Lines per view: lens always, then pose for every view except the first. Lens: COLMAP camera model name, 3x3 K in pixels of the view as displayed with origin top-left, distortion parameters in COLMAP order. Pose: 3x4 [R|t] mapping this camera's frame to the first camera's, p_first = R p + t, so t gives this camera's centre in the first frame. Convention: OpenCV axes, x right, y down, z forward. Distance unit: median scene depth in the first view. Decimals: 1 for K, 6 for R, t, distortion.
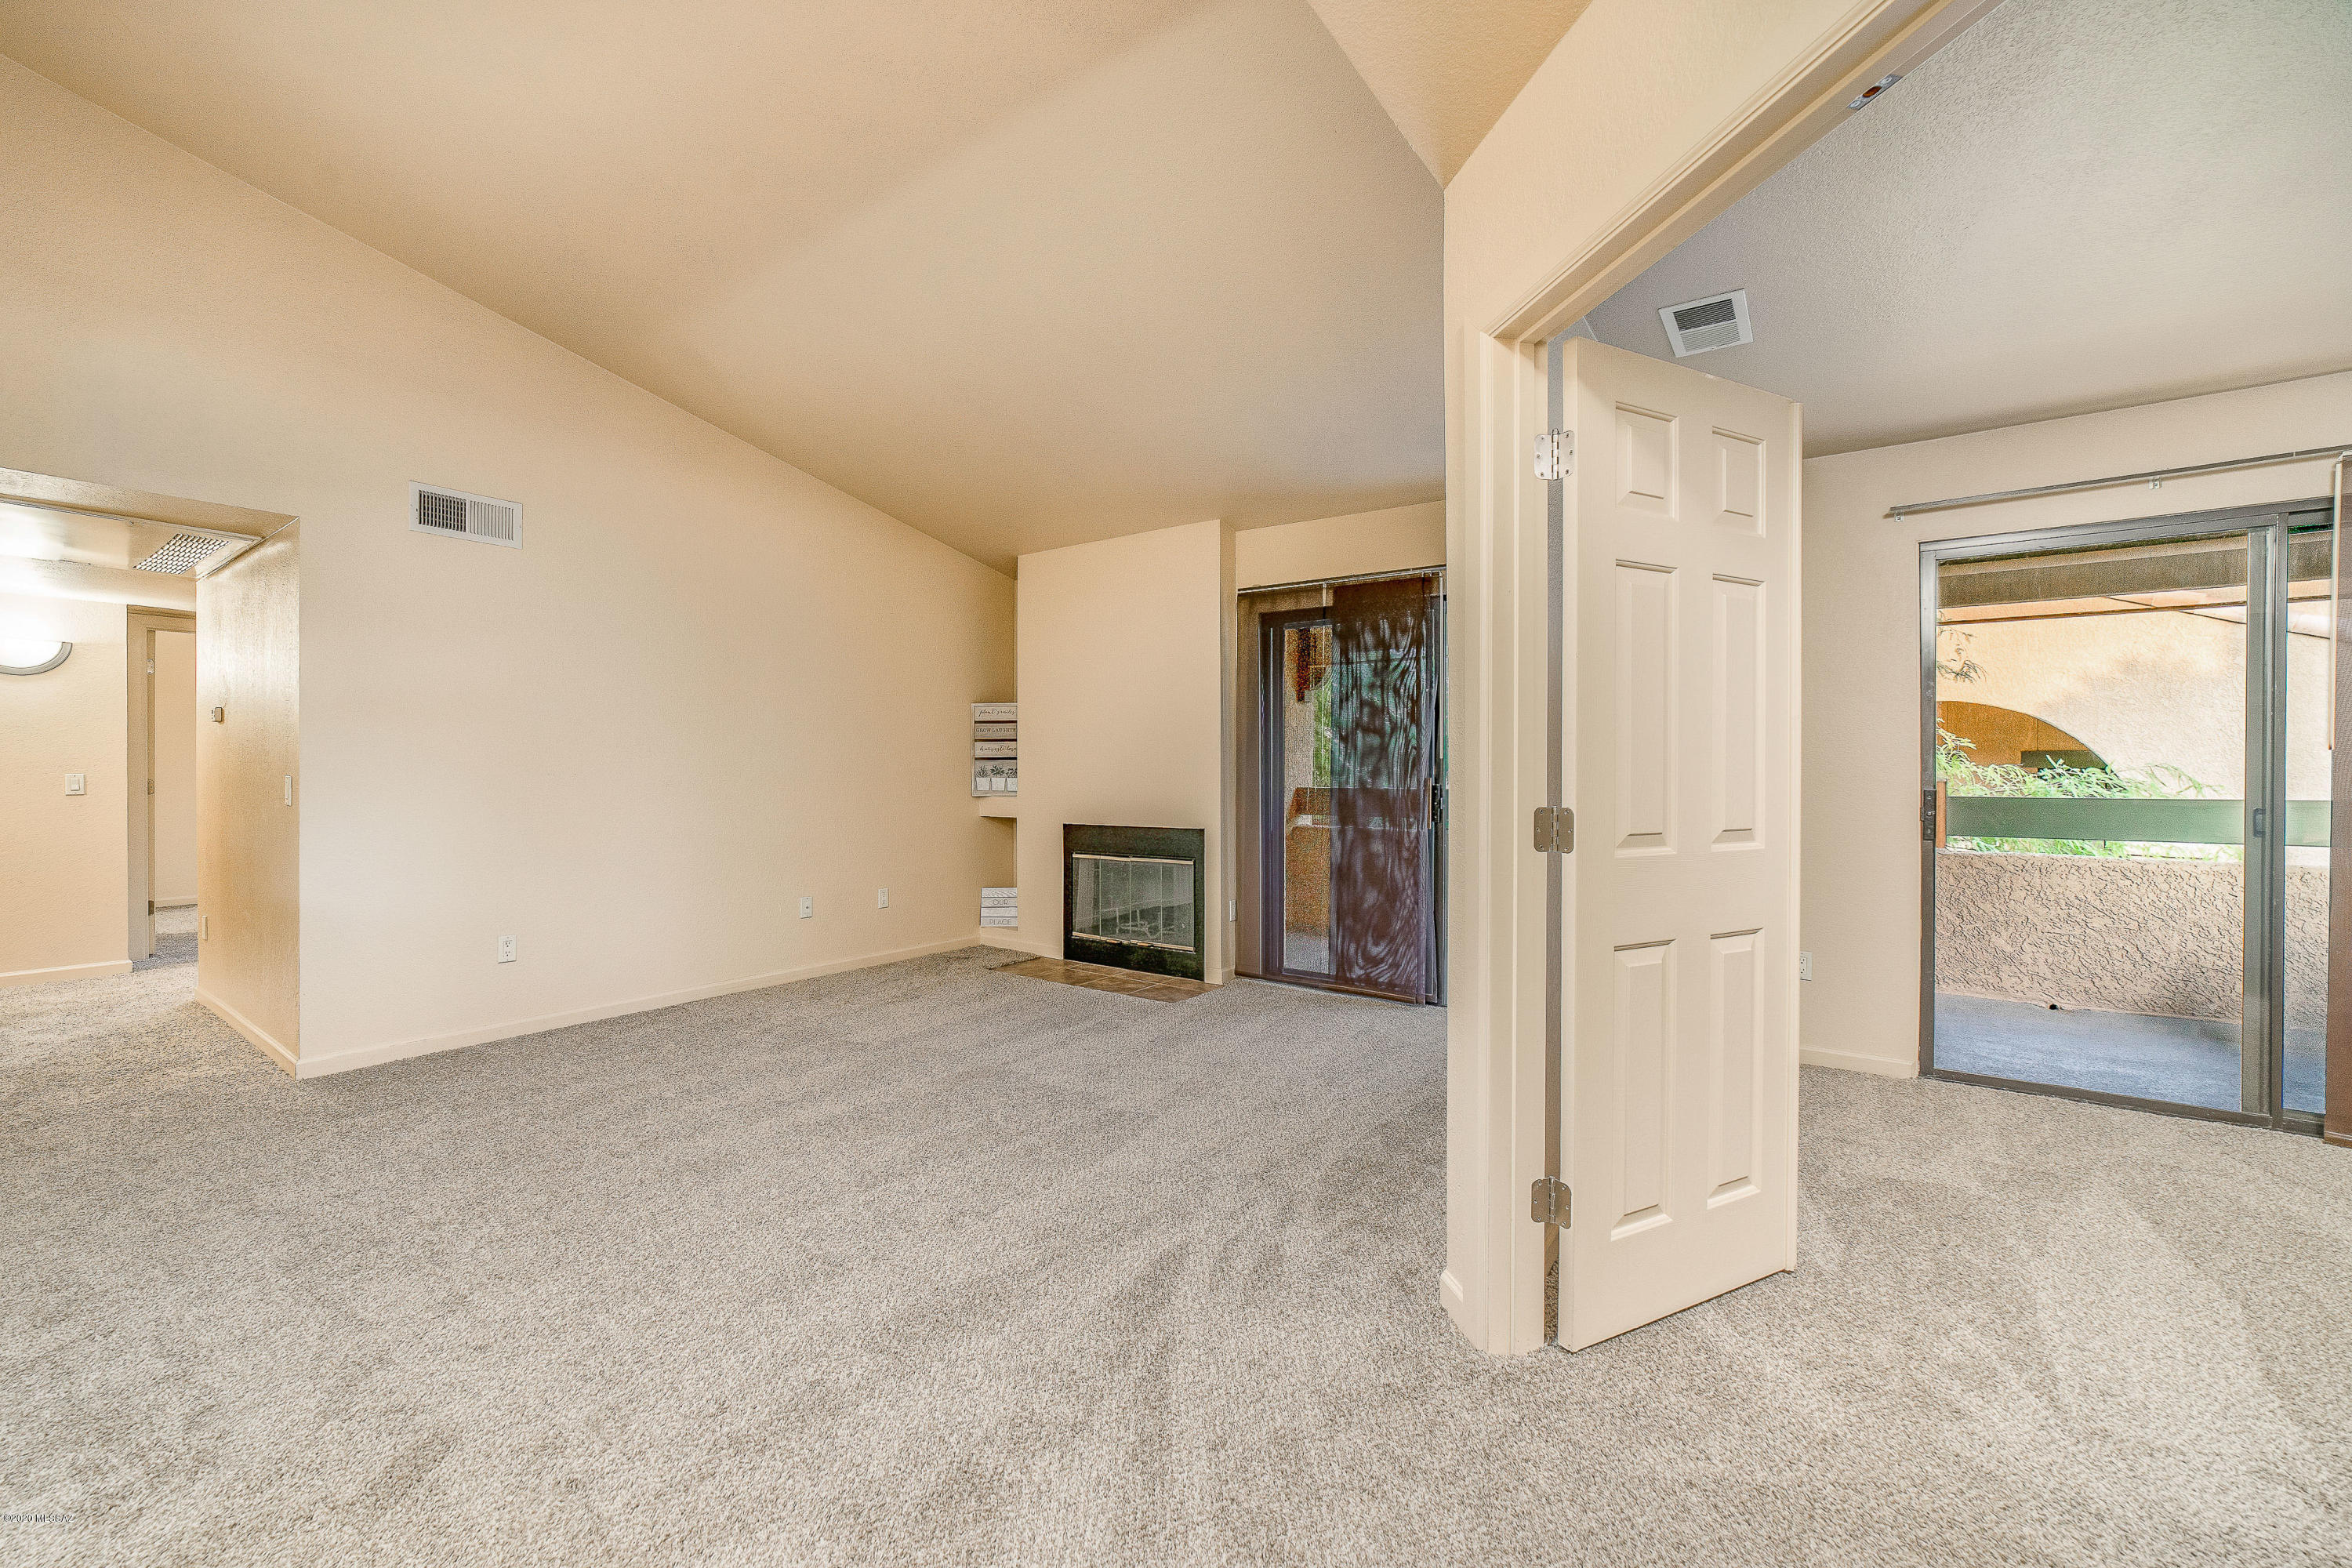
lens RADIAL K [[926.1, 0, 1208.8], [0, 926.1, 775.6], [0, 0, 1]] dist [-0.016027, 0.004694]
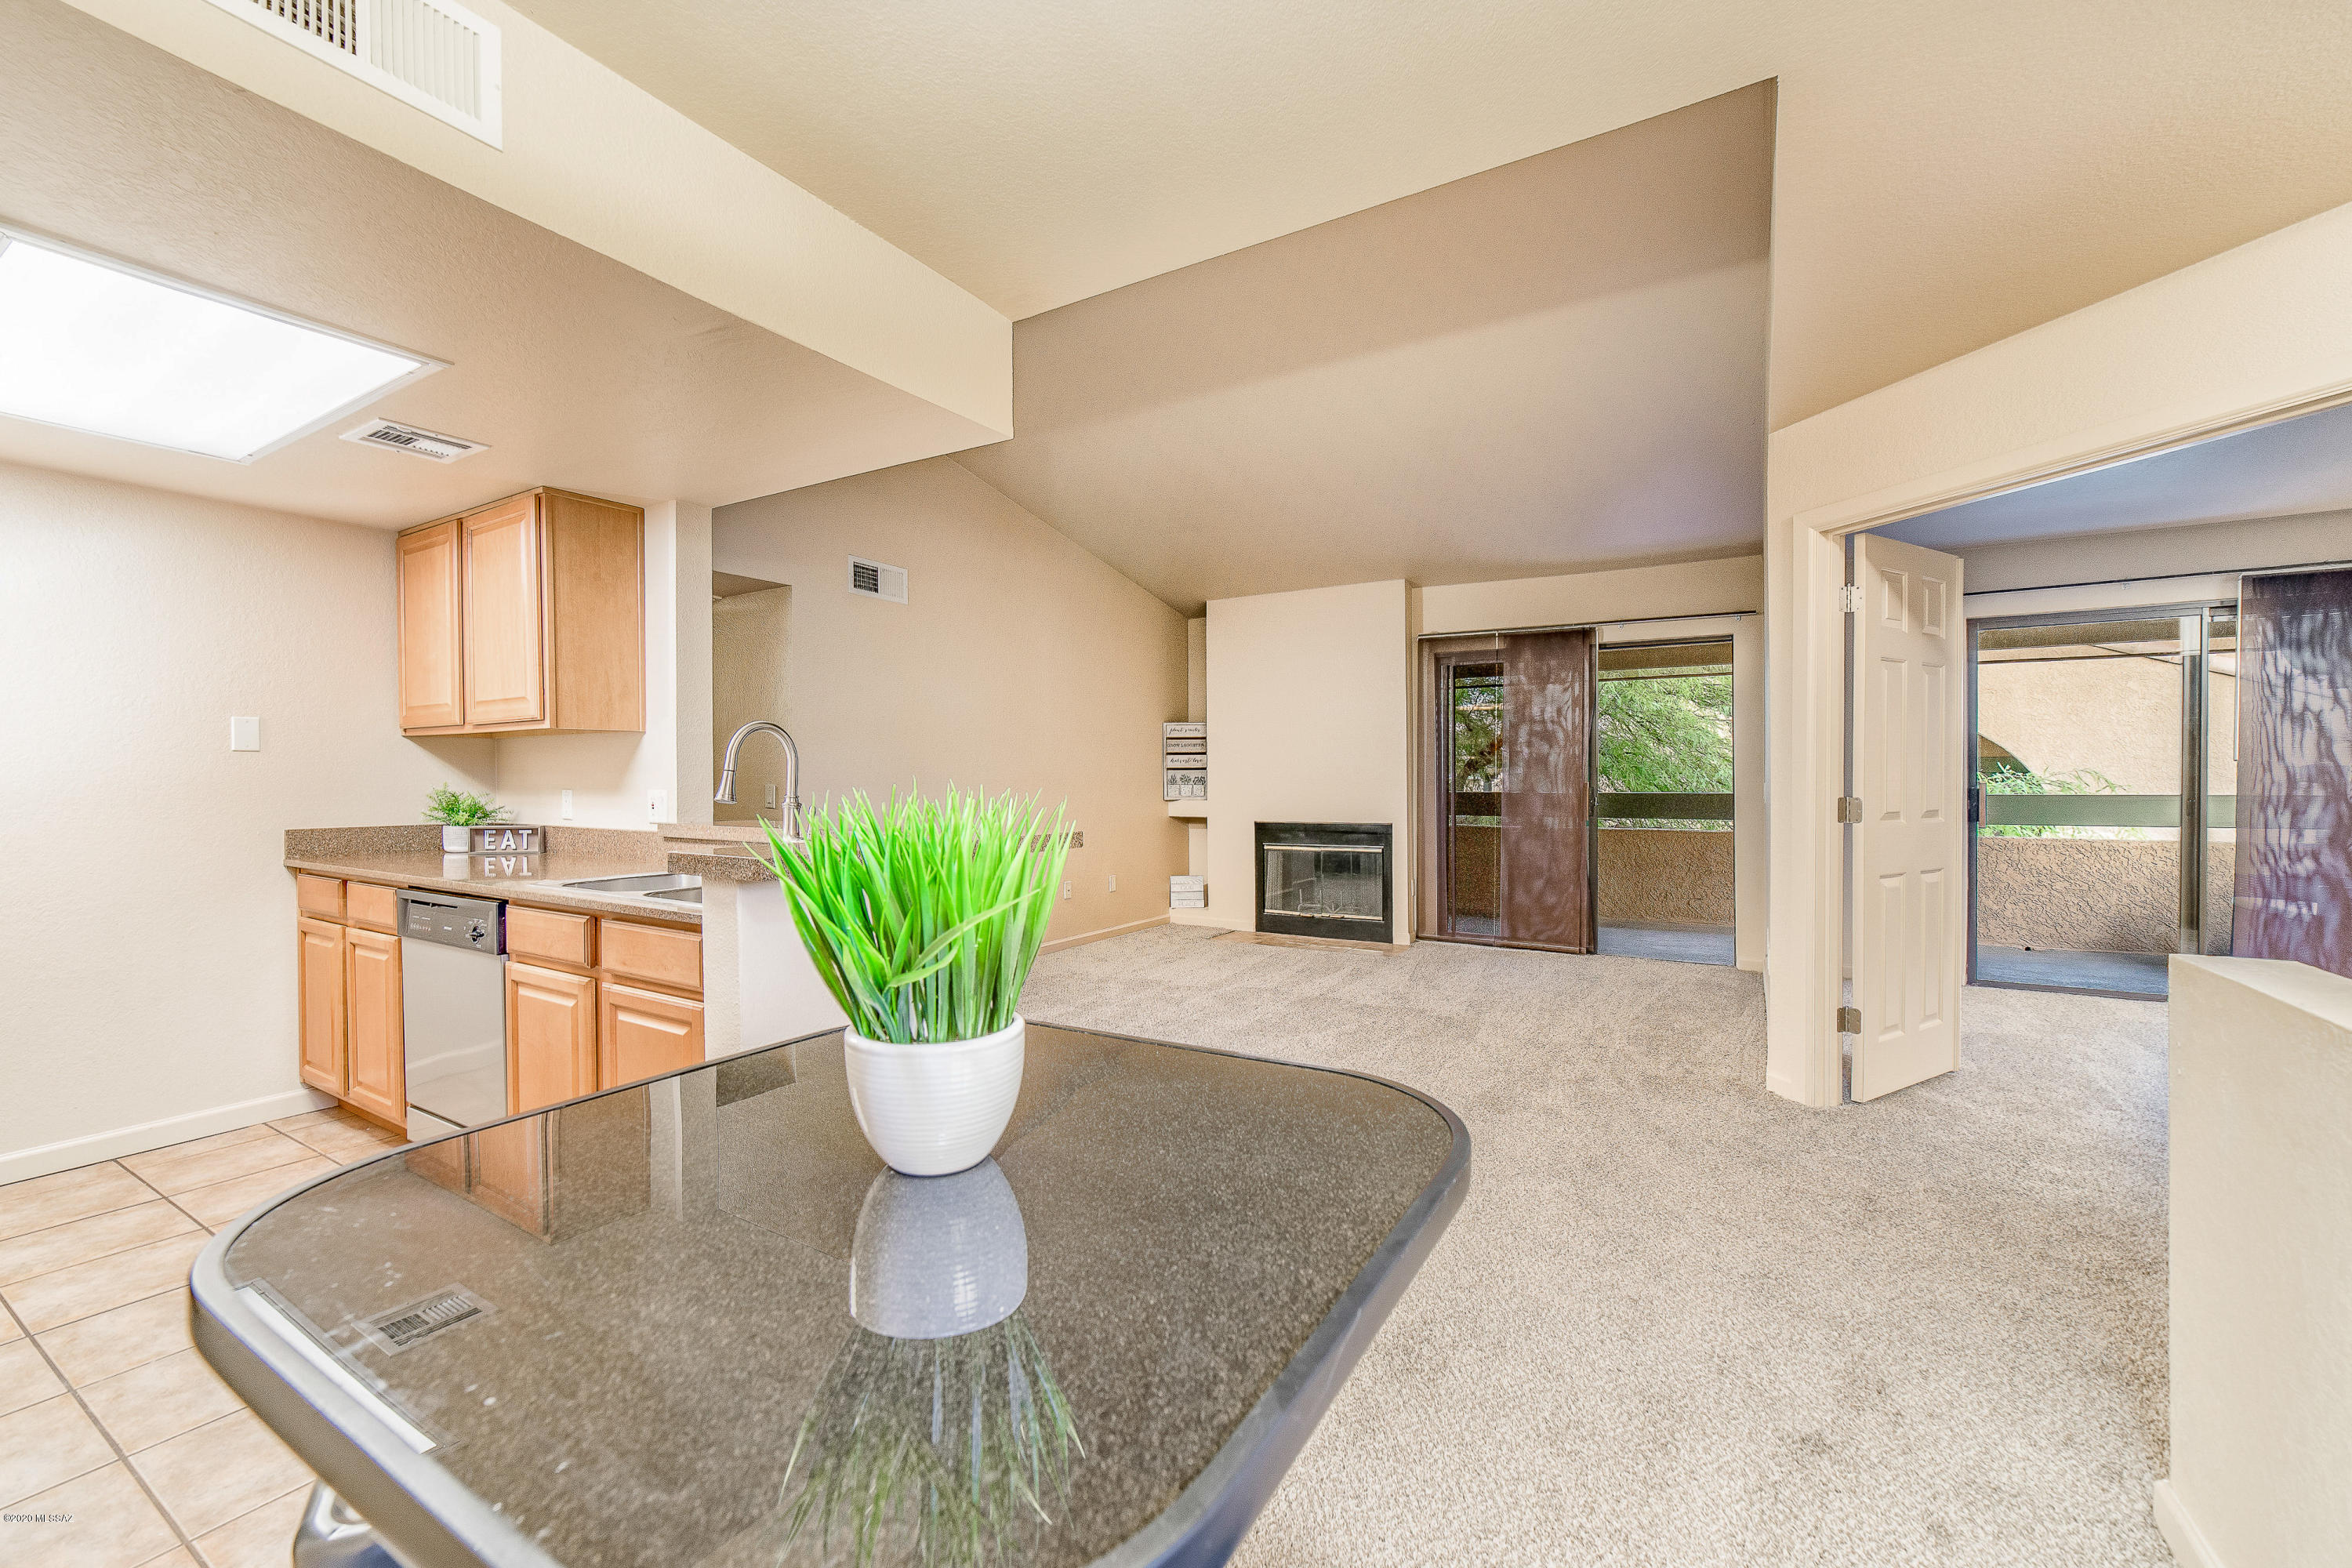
lens RADIAL K [[926.1, 0, 1190.2], [0, 926.1, 788.7], [0, 0, 1]] dist [-0.016027, 0.004694]
pose [[0.997821, -0.005490, 0.065753, -0.354335], [0.005033, 0.999962, 0.007117, -0.000802], [-0.065789, -0.006770, 0.997811, -0.239036]]
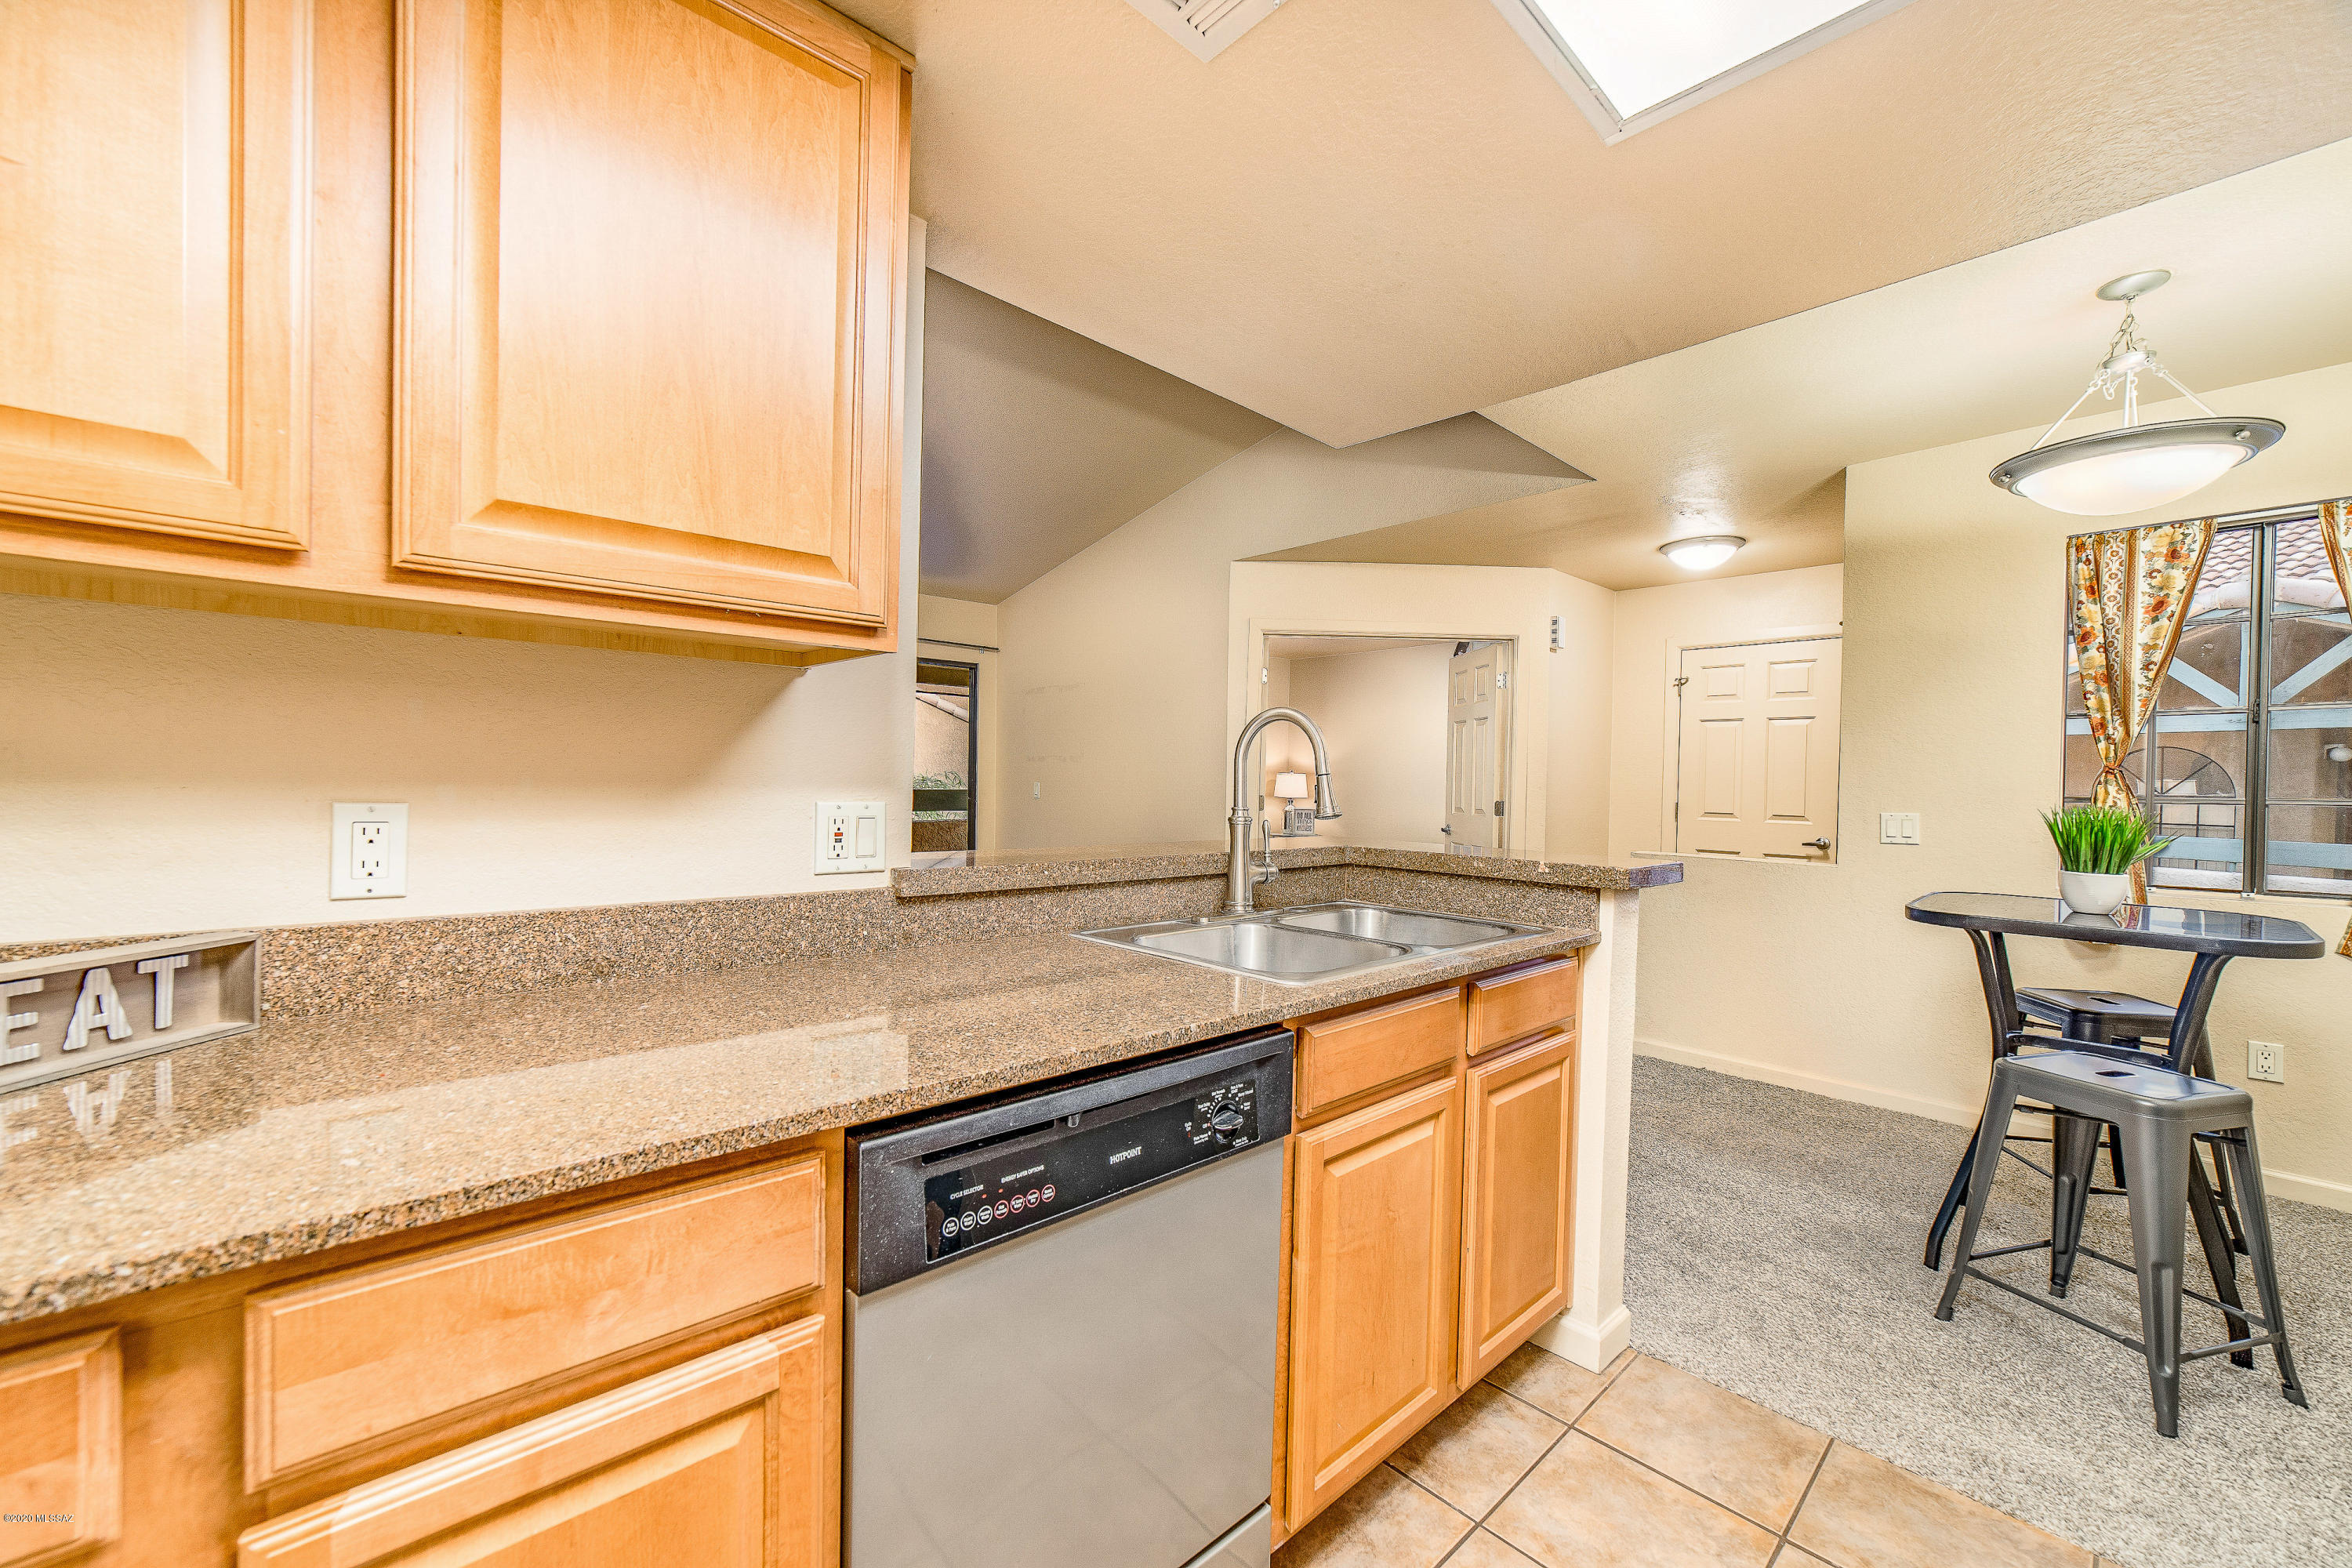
lens RADIAL K [[926.1, 0, 1200.7], [0, 926.1, 786.6], [0, 0, 1]] dist [-0.016027, 0.004694]
pose [[0.218814, -0.006582, 0.975744, -0.898180], [-0.016207, 0.999815, 0.010379, -0.006254], [-0.975632, -0.018085, 0.218667, 0.209991]]
